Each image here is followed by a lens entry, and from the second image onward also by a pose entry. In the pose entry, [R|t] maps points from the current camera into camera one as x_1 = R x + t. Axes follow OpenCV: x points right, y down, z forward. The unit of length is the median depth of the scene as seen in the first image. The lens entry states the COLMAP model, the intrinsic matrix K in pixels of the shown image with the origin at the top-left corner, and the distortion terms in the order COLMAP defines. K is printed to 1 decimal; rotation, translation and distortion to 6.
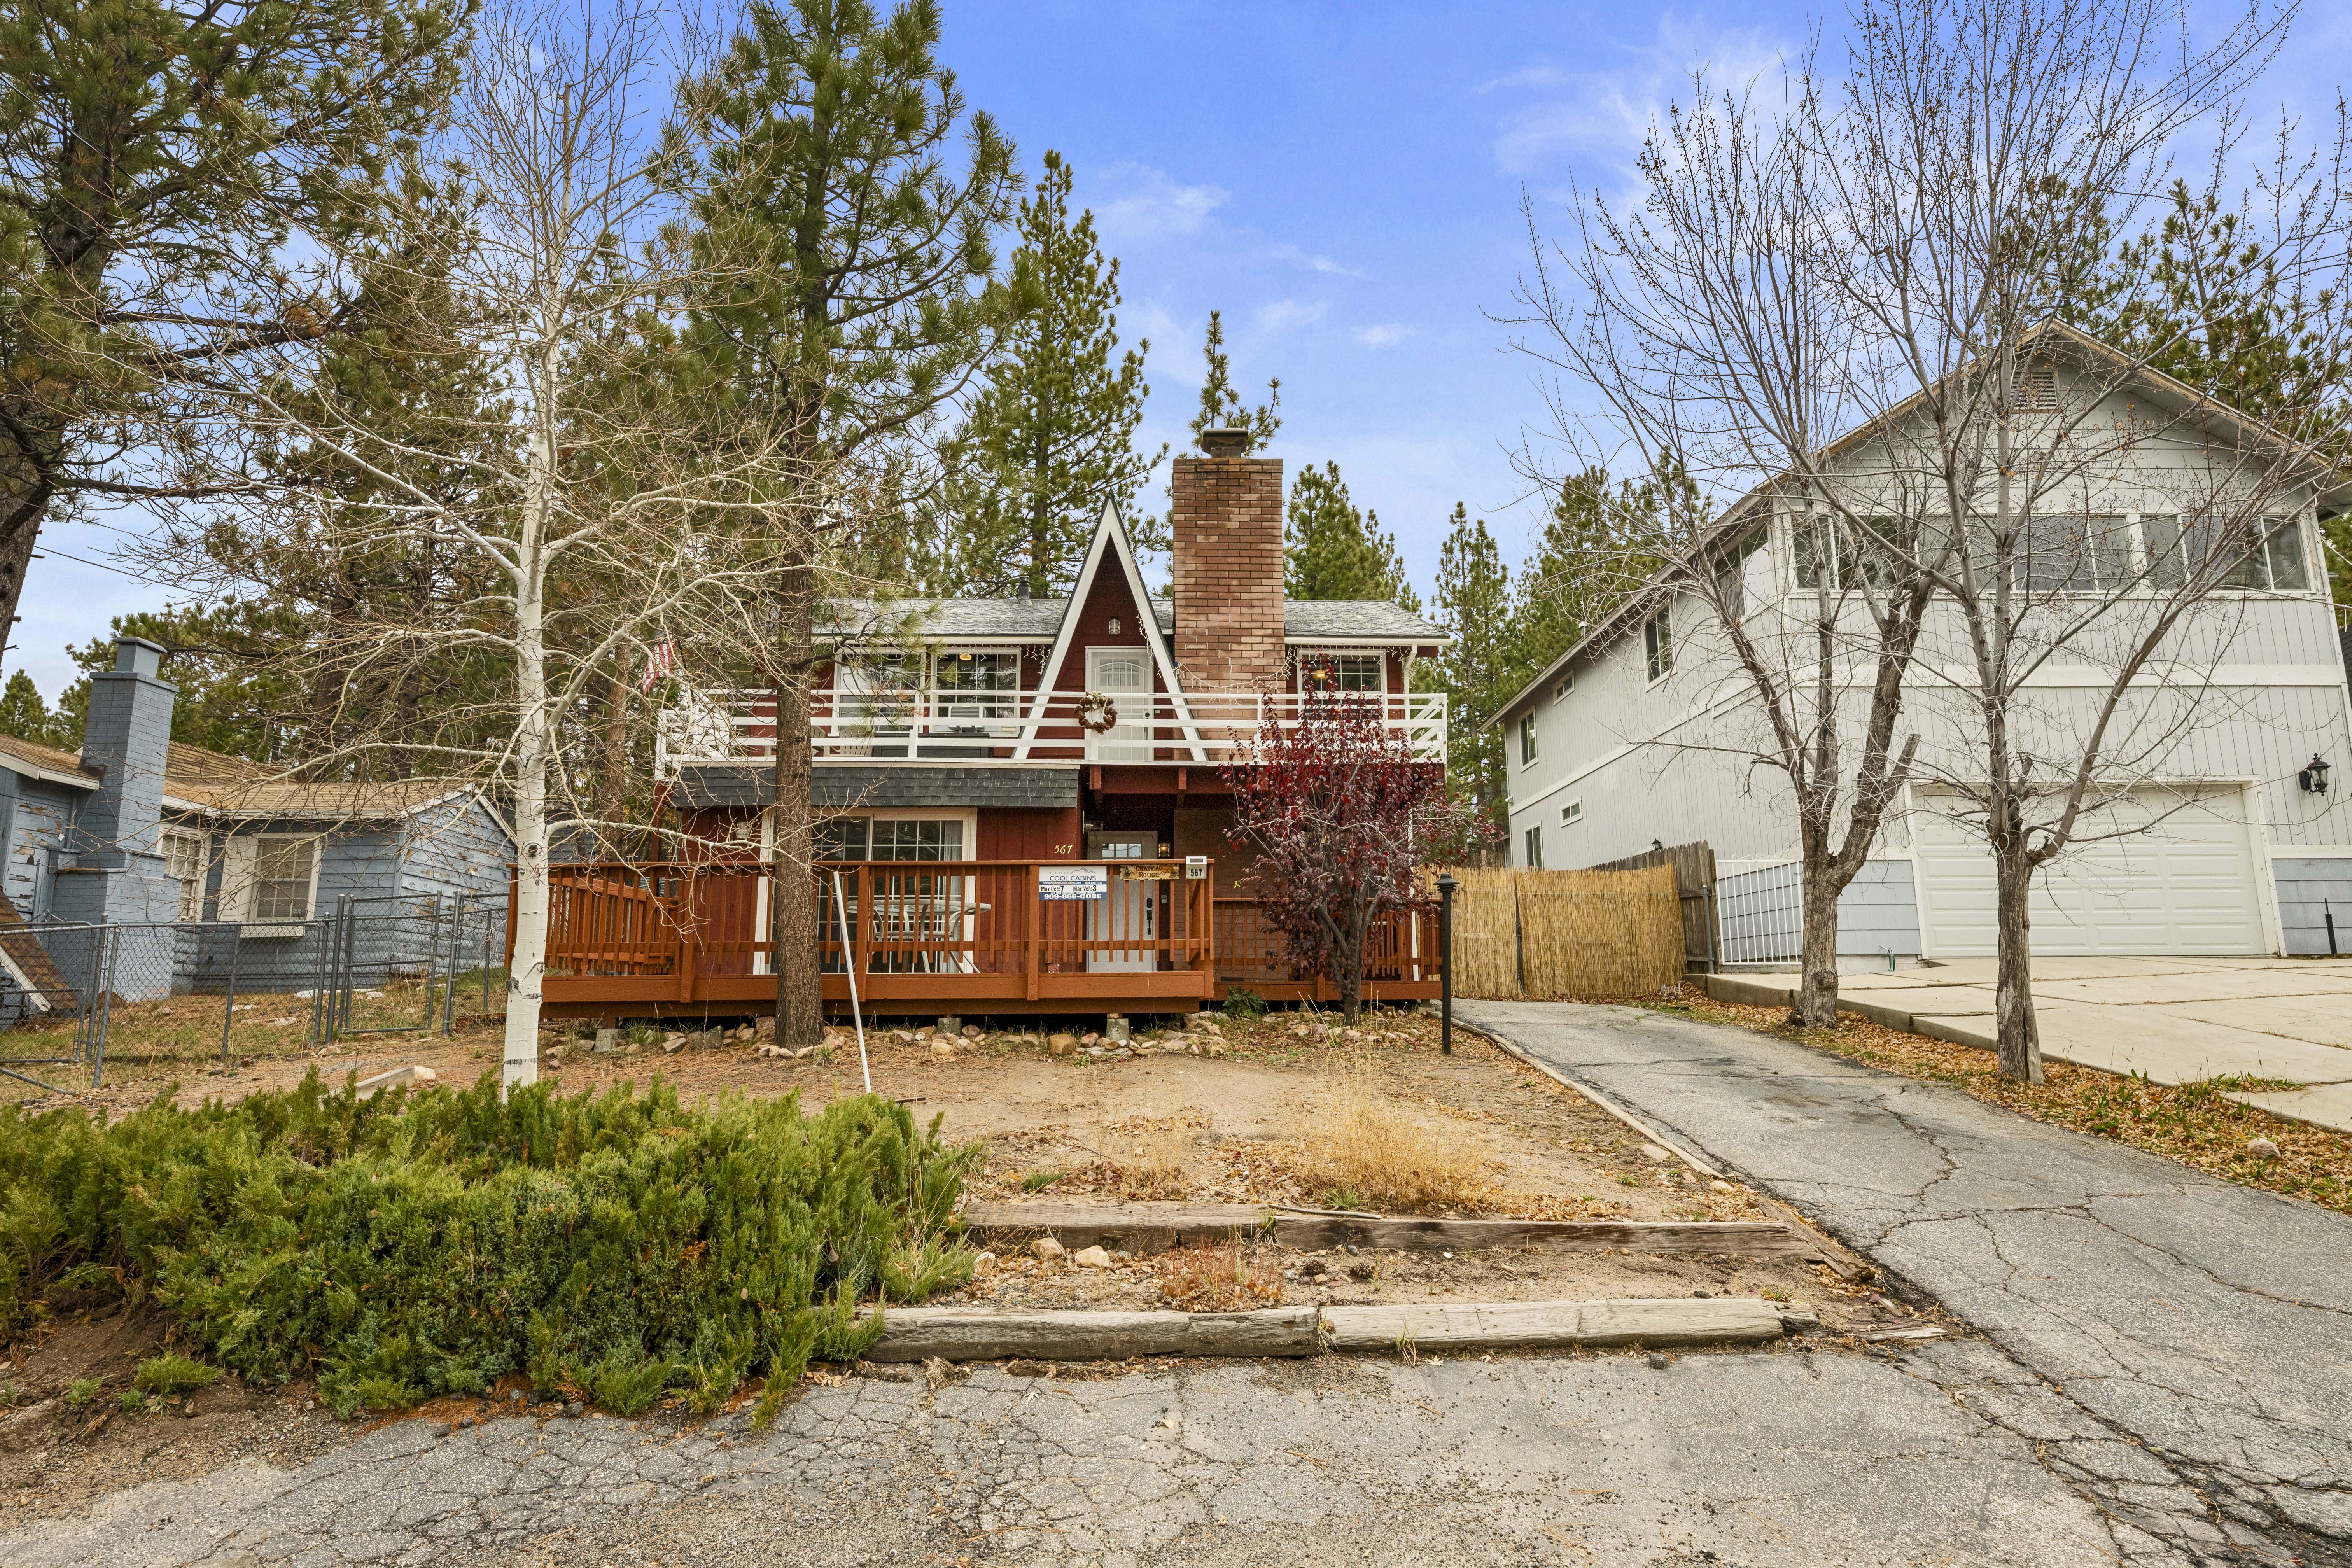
lens RADIAL K [[1271.6, 0, 1179.2], [0, 1271.6, 780.6], [0, 0, 1]] dist [-0.003712, 0.000376]
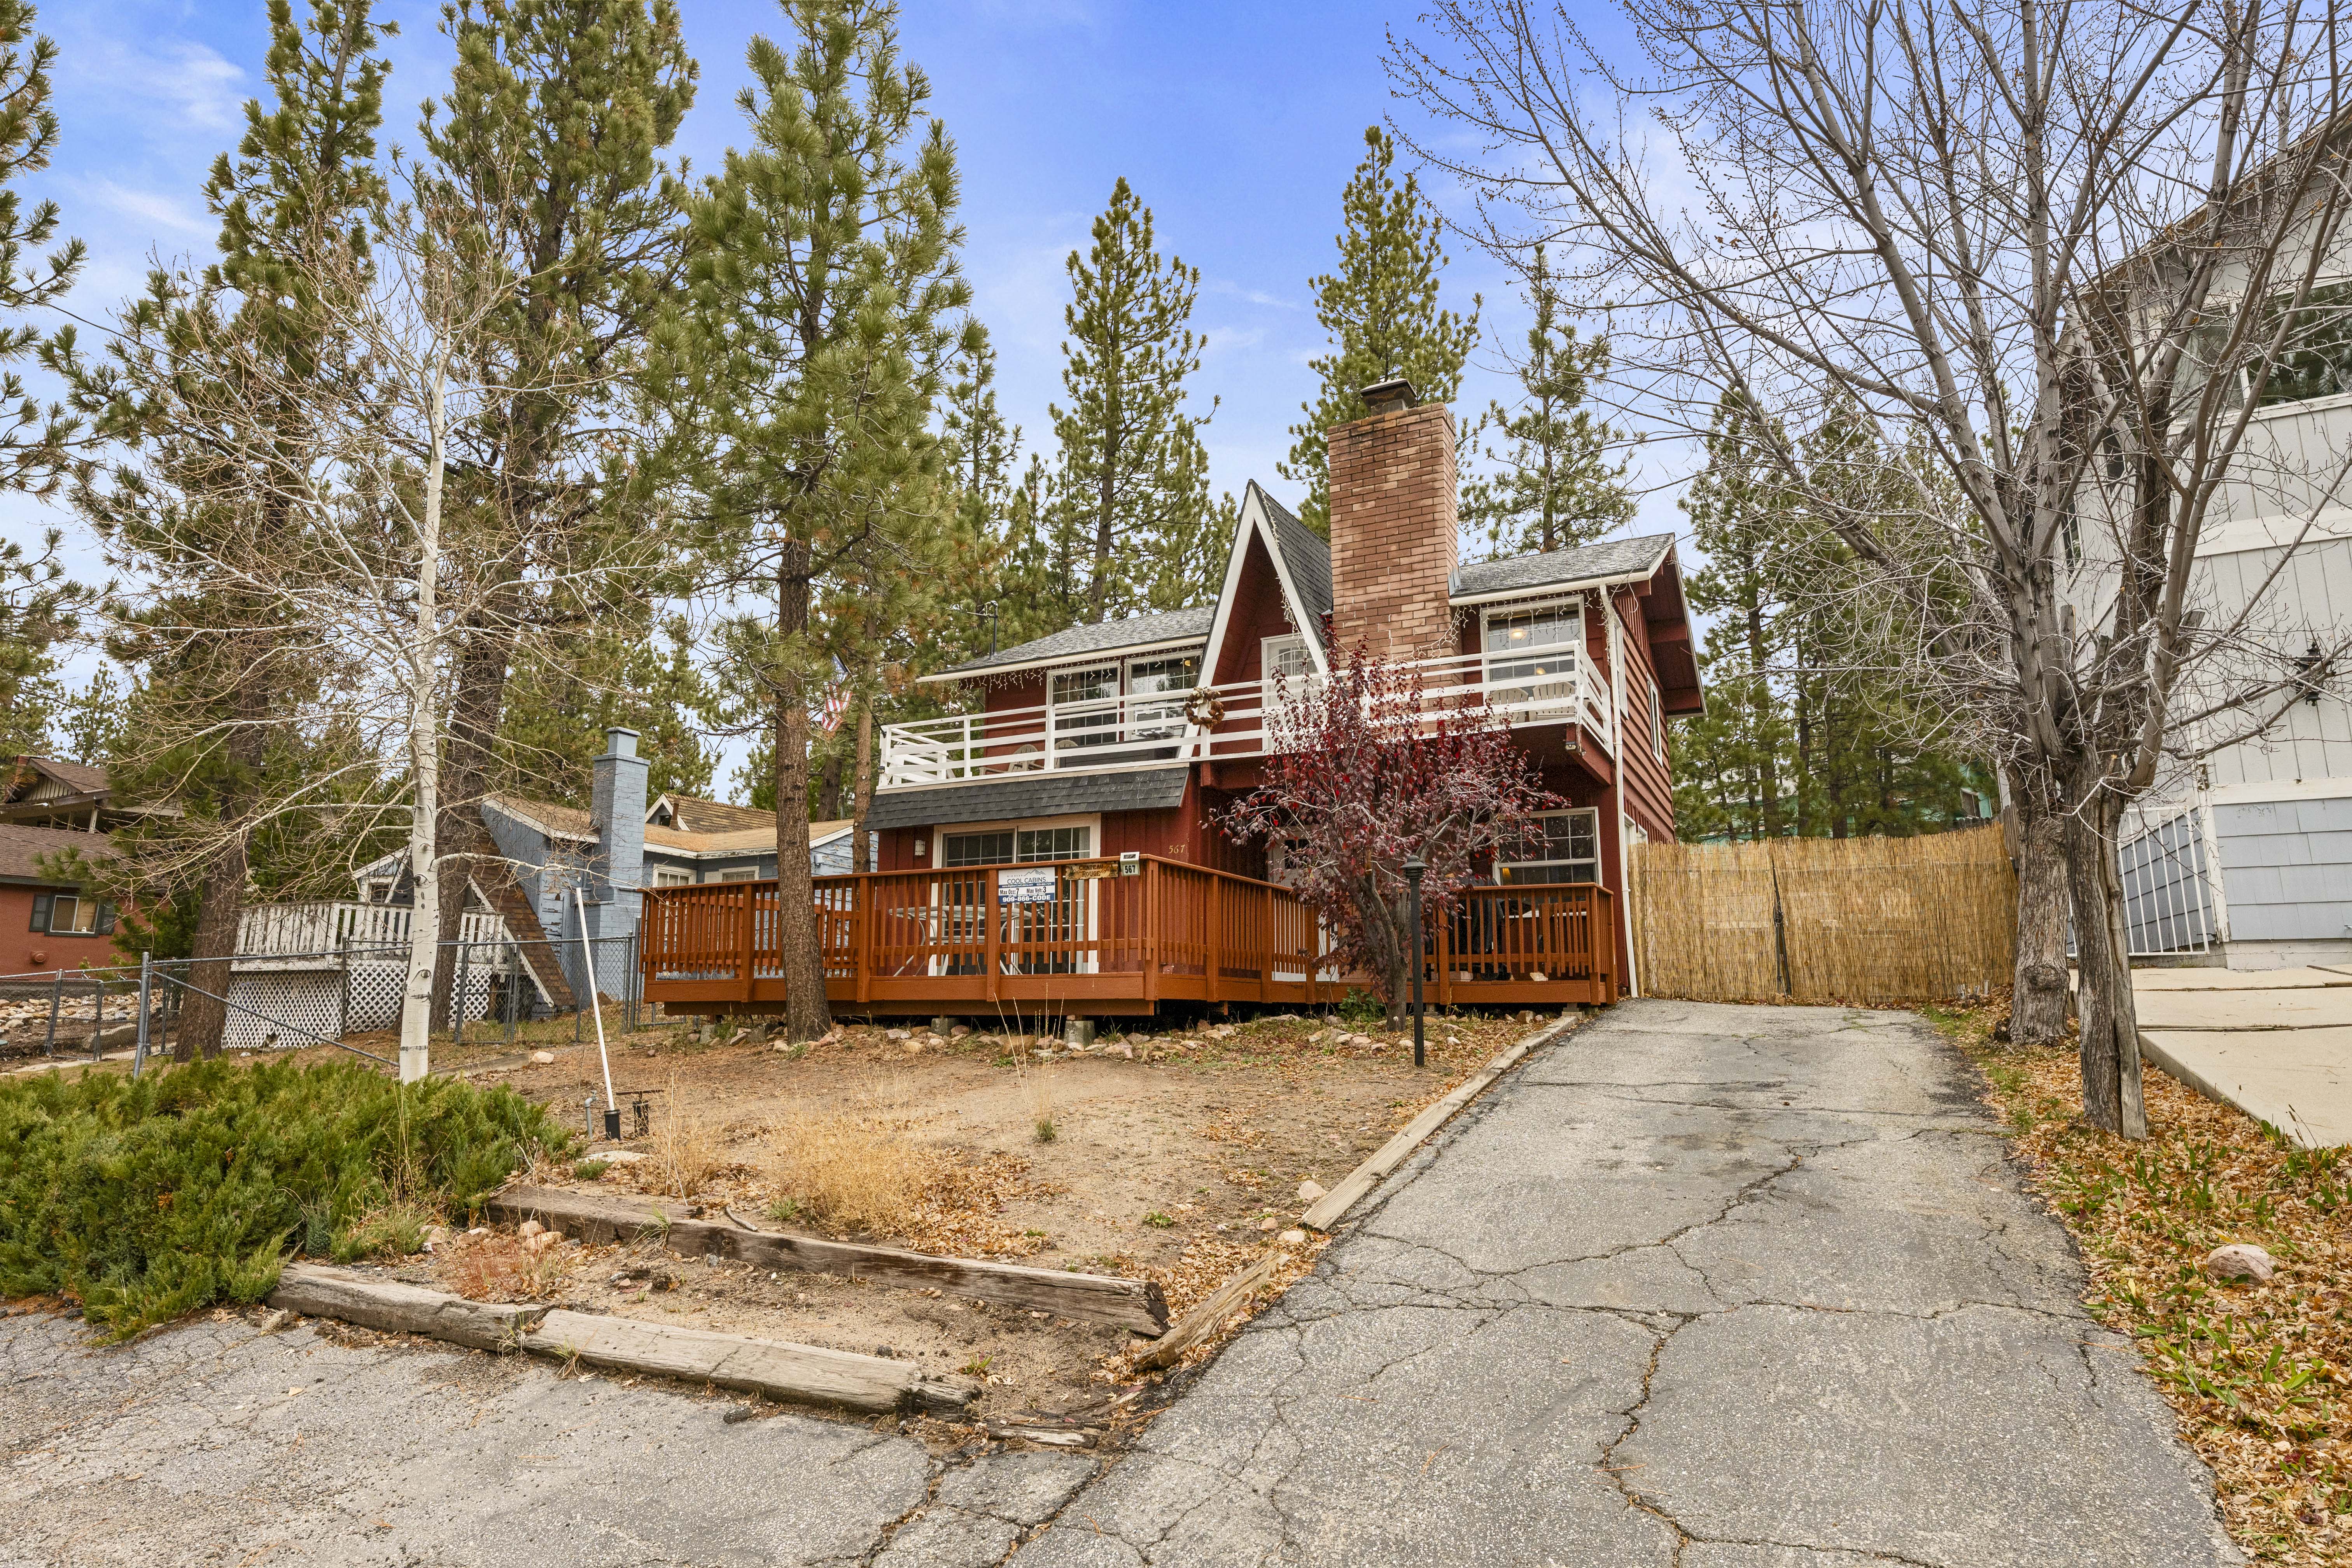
lens RADIAL K [[1271.6, 0, 1188.2], [0, 1271.6, 779.3], [0, 0, 1]] dist [-0.003712, 0.000376]
pose [[0.871441, -0.080736, -0.483810, 0.401194], [0.080187, 0.996540, -0.021865, 0.022324], [0.483902, -0.019741, 0.874900, 0.139736]]
